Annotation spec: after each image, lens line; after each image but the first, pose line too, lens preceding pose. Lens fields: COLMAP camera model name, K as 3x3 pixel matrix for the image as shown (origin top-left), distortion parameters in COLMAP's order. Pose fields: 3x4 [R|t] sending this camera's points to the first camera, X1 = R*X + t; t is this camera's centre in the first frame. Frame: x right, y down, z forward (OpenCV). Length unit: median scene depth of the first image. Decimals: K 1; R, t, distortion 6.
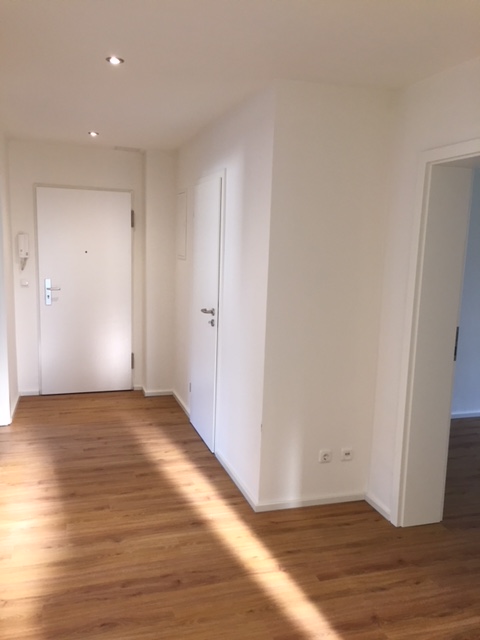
lens RADIAL K [[532.3, 0, 240.2], [0, 532.3, 322.7], [0, 0, 1]] dist [0.061620, -0.038631]
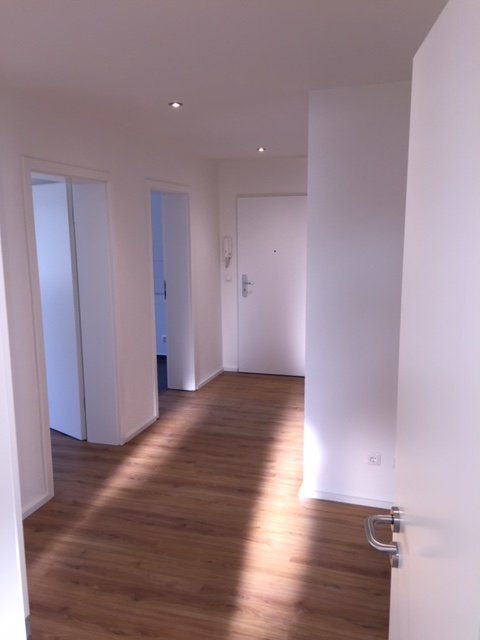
lens RADIAL K [[532.3, 0, 242.6], [0, 532.3, 317.9], [0, 0, 1]] dist [0.061620, -0.038631]
pose [[0.824491, 0.050159, -0.563648, 0.534416], [-0.046115, 0.998706, 0.021419, -0.020141], [0.563993, 0.008333, 0.825737, 0.047608]]
